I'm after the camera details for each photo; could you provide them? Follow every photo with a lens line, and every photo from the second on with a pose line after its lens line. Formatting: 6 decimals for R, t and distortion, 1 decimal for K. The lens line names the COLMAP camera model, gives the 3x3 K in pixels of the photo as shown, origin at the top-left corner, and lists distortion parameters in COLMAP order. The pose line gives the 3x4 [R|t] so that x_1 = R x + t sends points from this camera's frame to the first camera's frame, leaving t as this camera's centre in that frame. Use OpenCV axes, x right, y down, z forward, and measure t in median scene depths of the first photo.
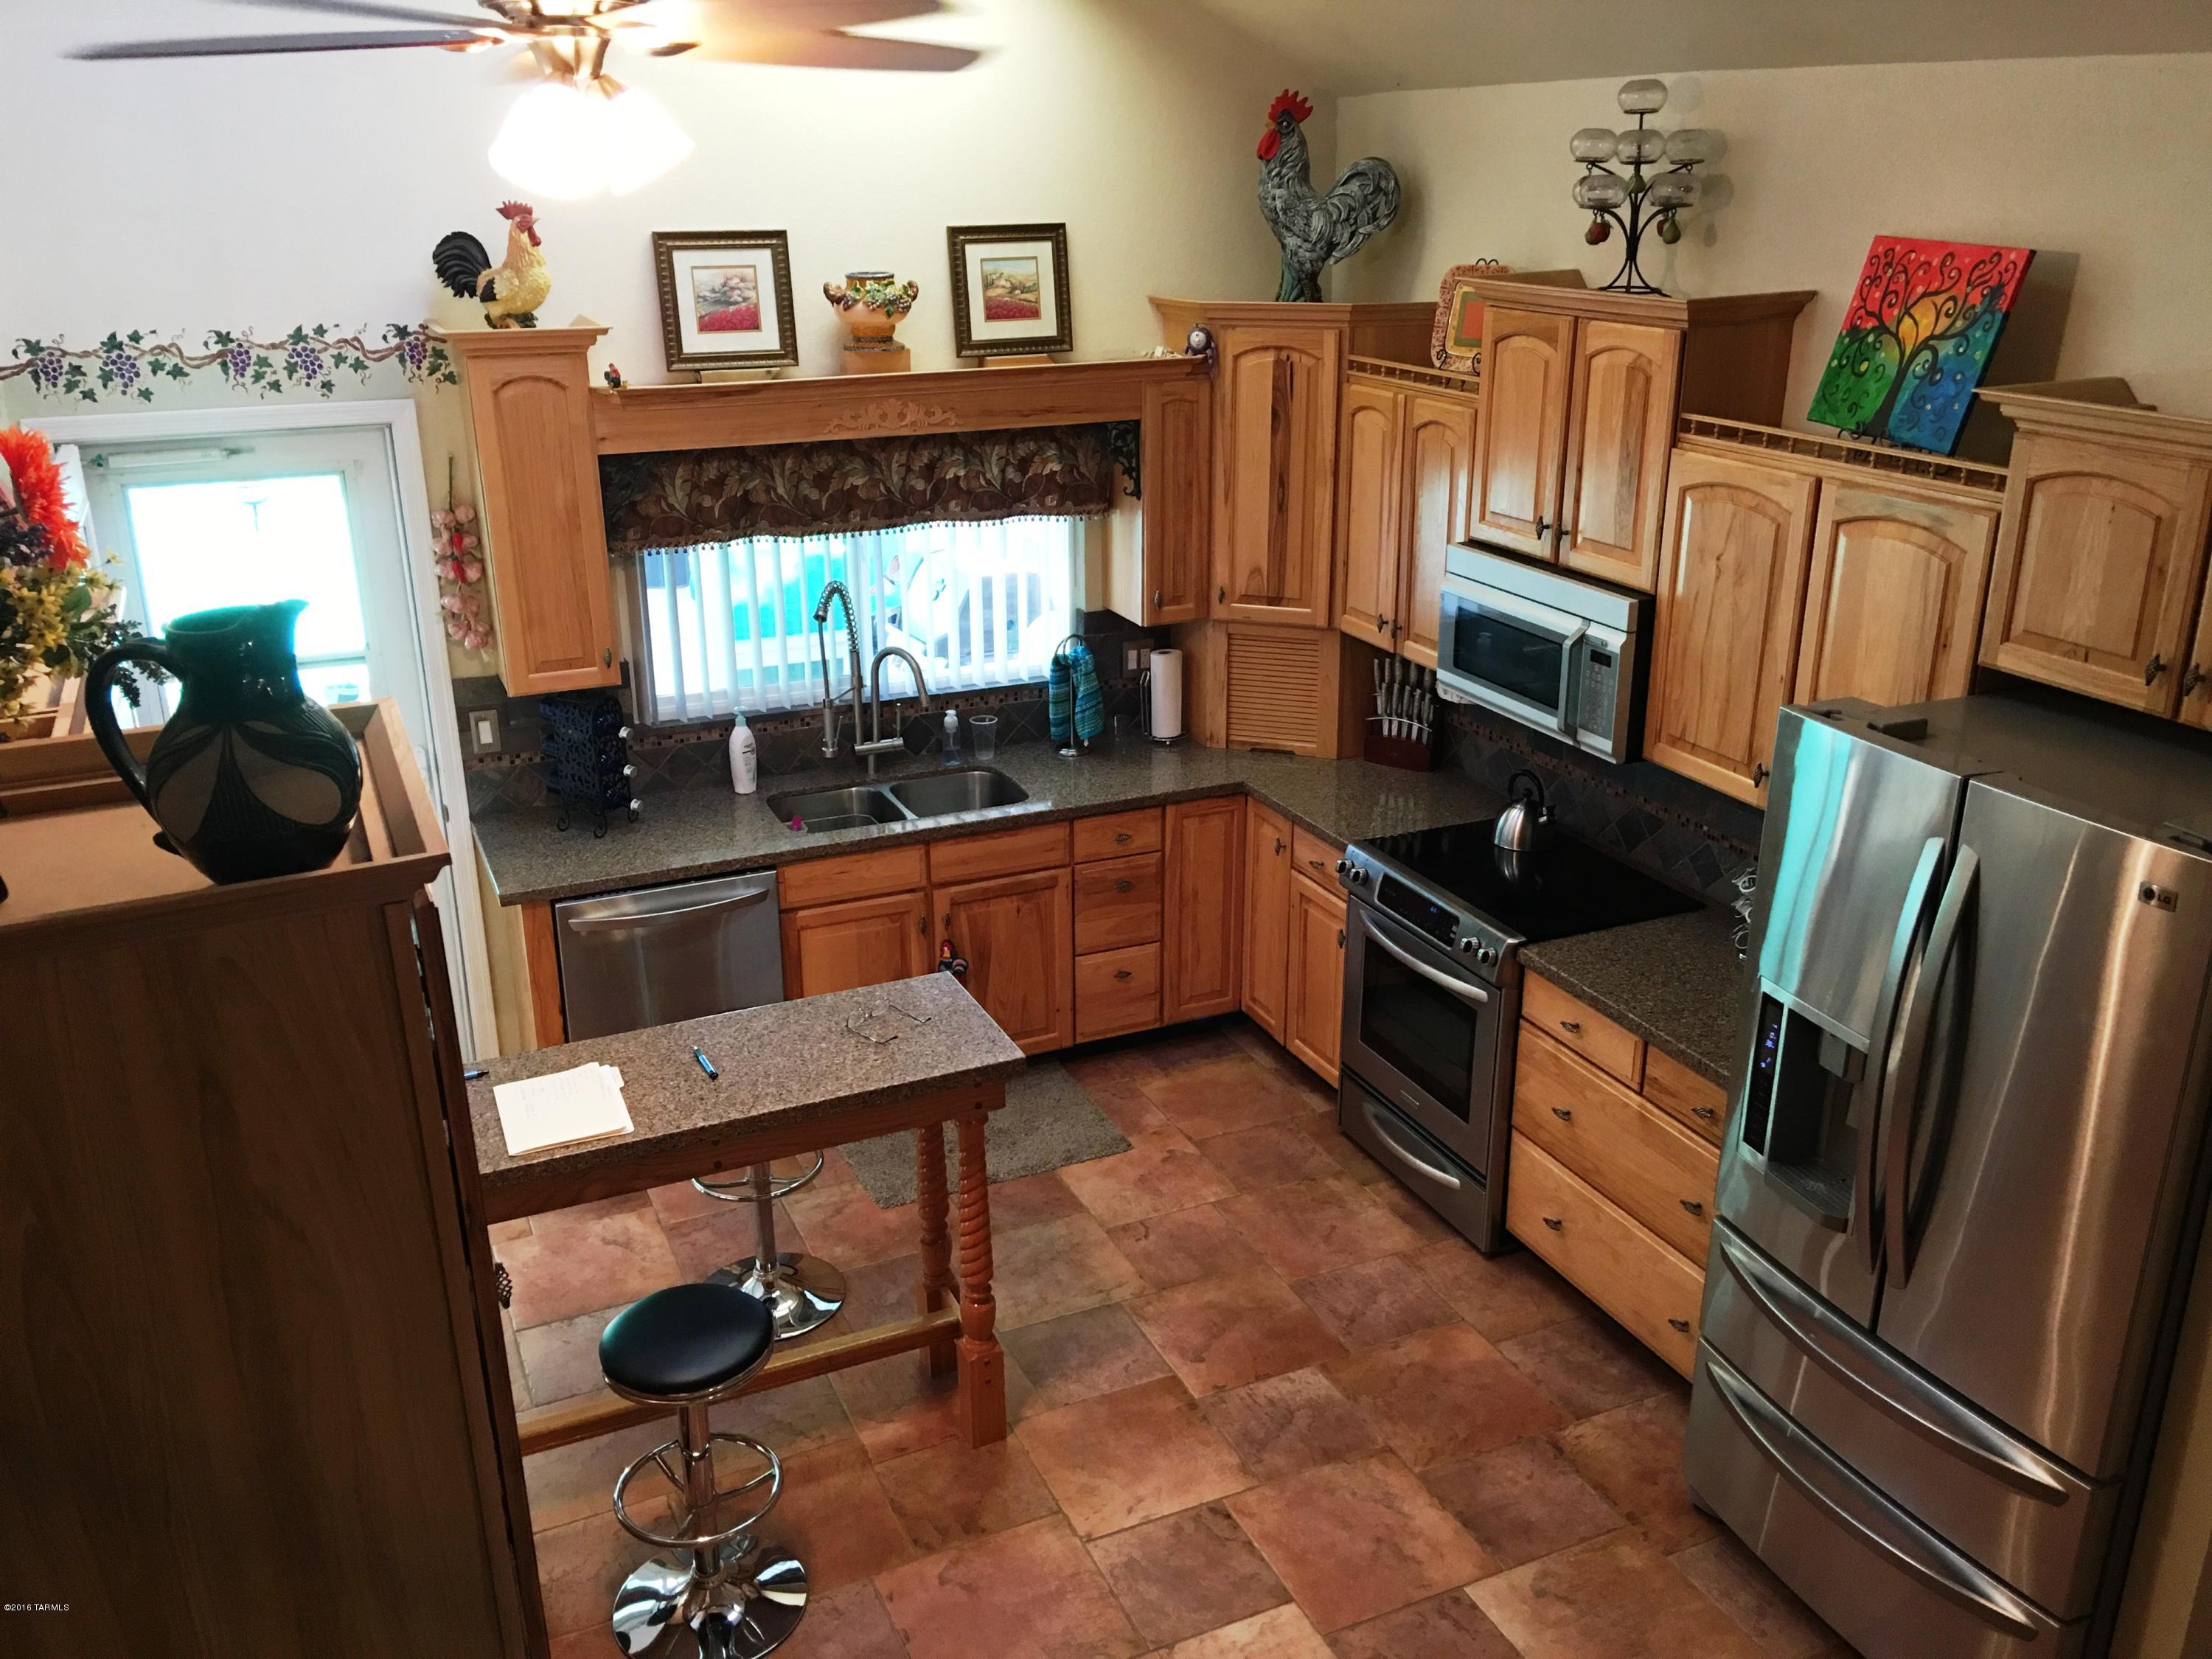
lens RADIAL K [[1846.7, 0, 1106.0], [0, 1846.7, 829.5], [0, 0, 1]] dist [0.087273, -0.141677]
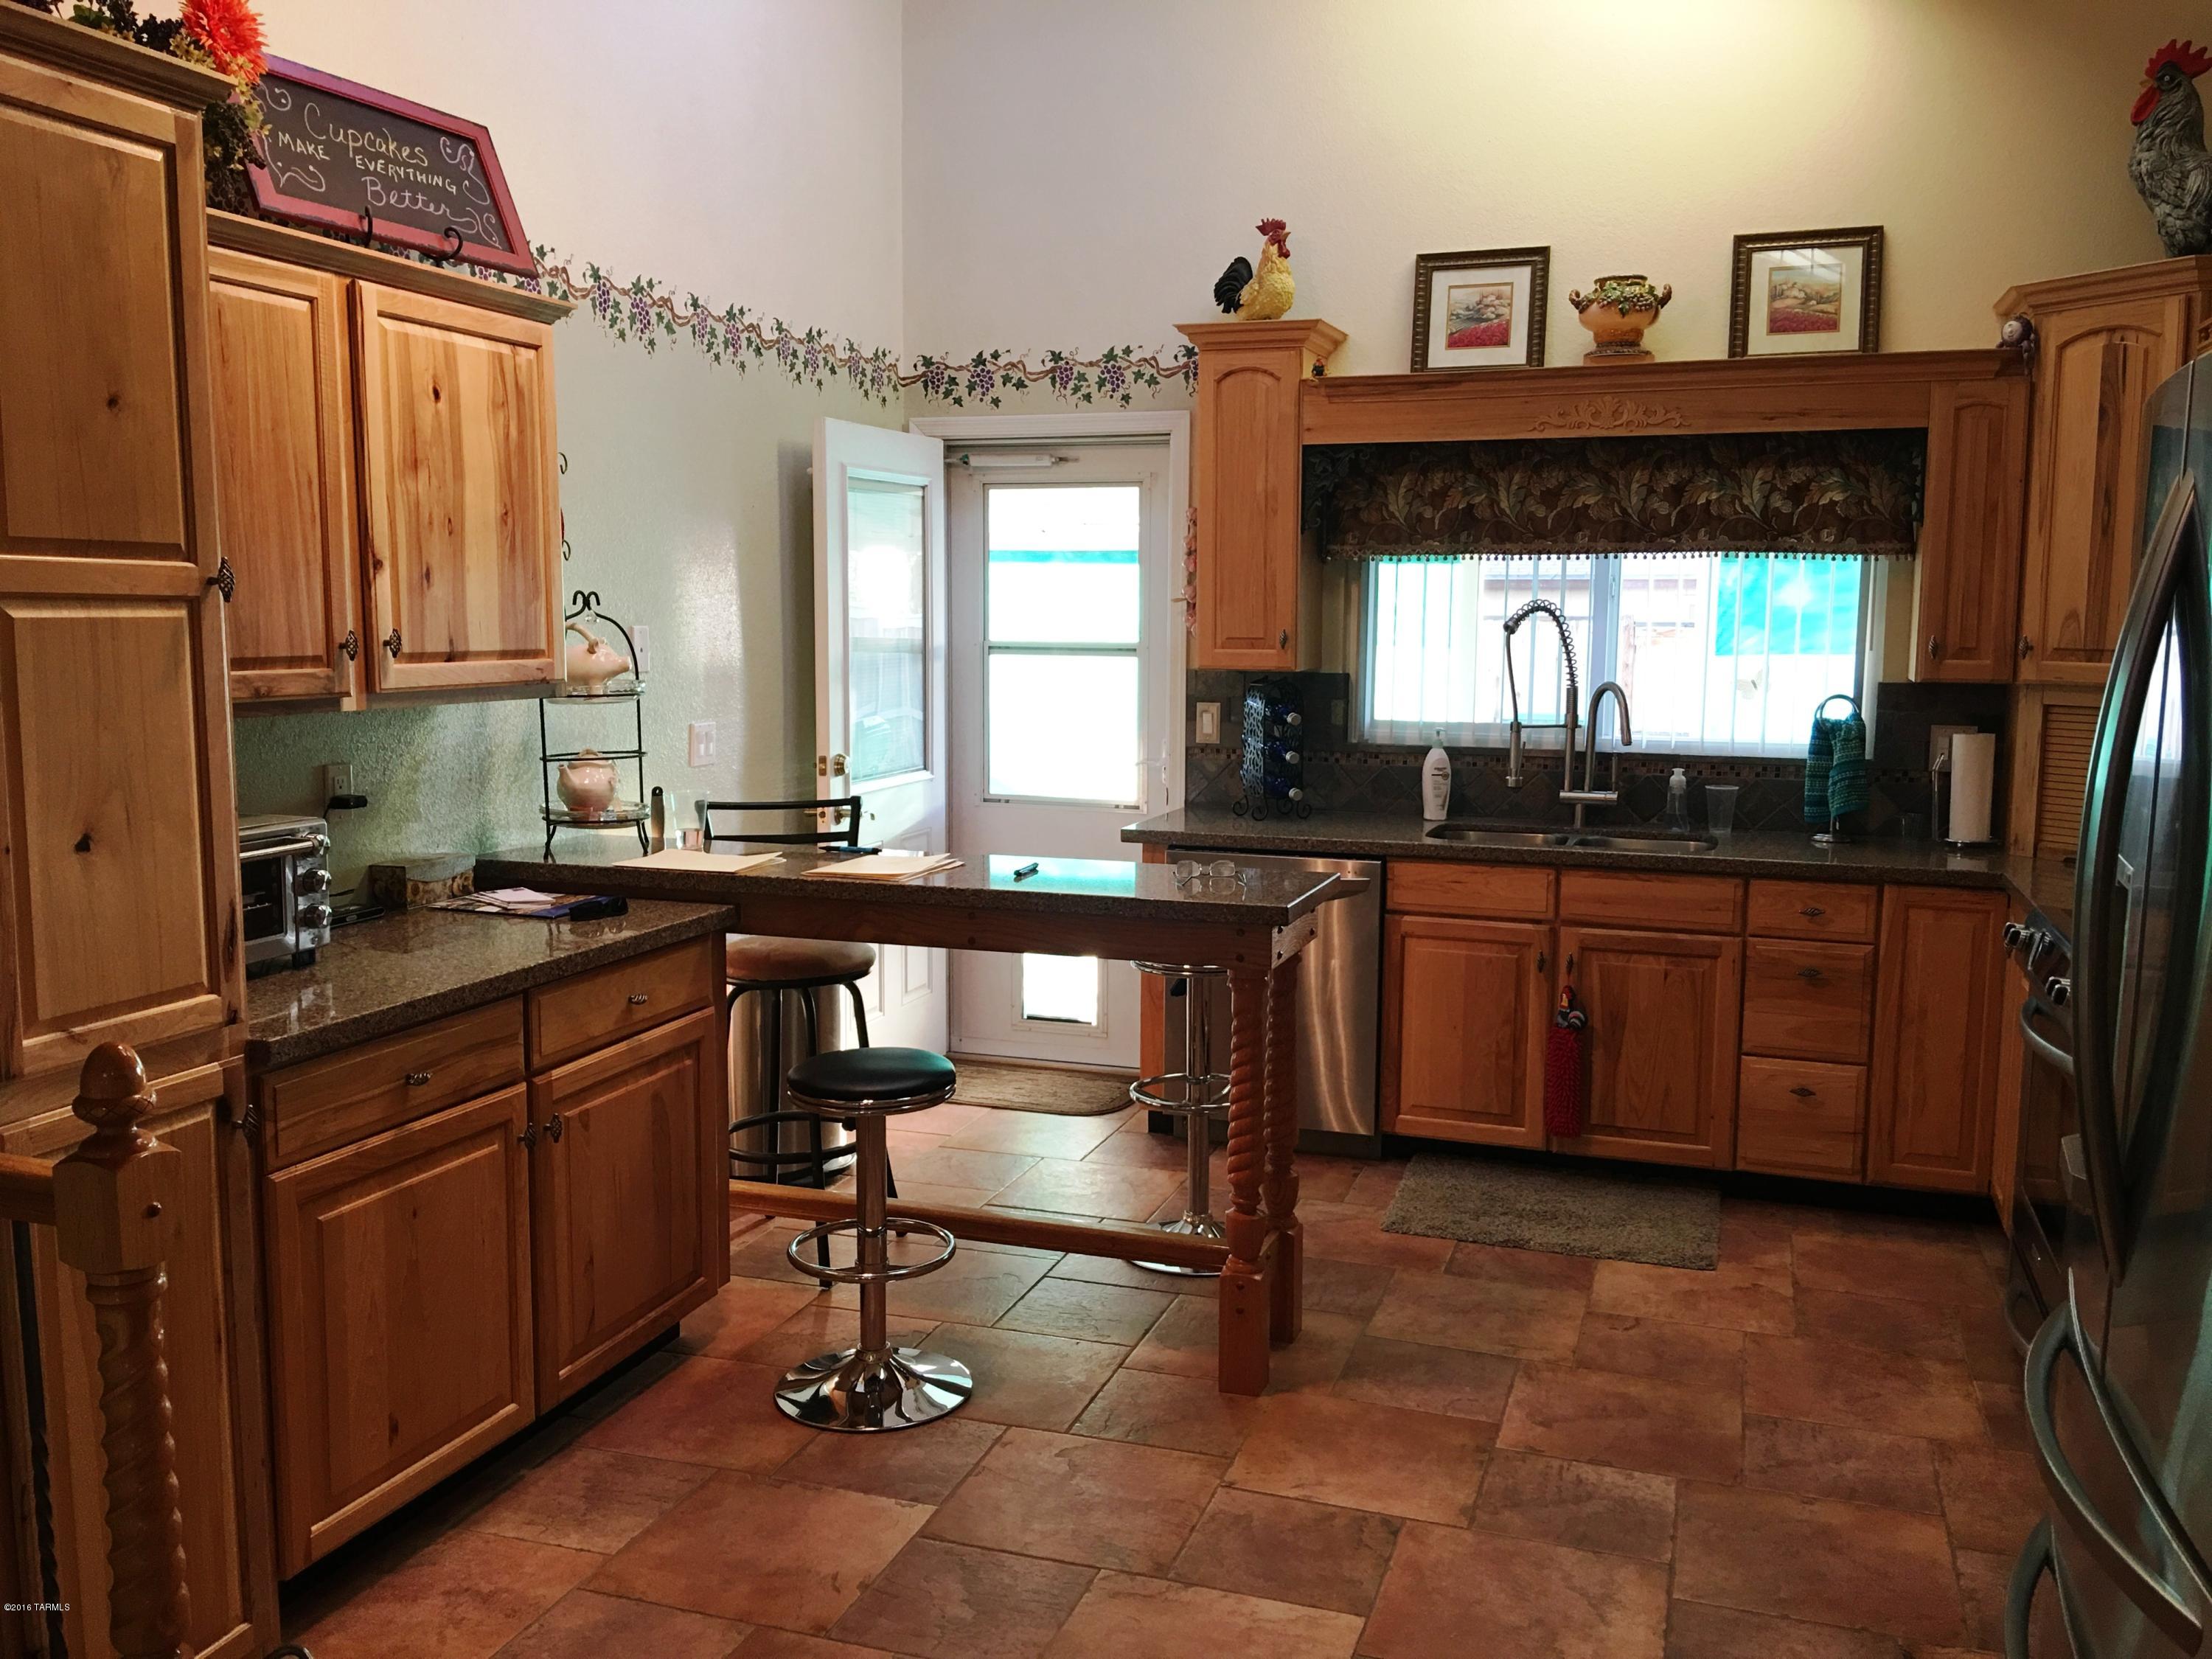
lens RADIAL K [[1846.7, 0, 1106.0], [0, 1846.7, 829.5], [0, 0, 1]] dist [0.087273, -0.141677]
pose [[0.730571, 0.094359, -0.676286, 0.343696], [-0.244121, 0.961042, -0.129626, 0.156528], [0.637708, 0.259797, 0.725145, 0.204251]]
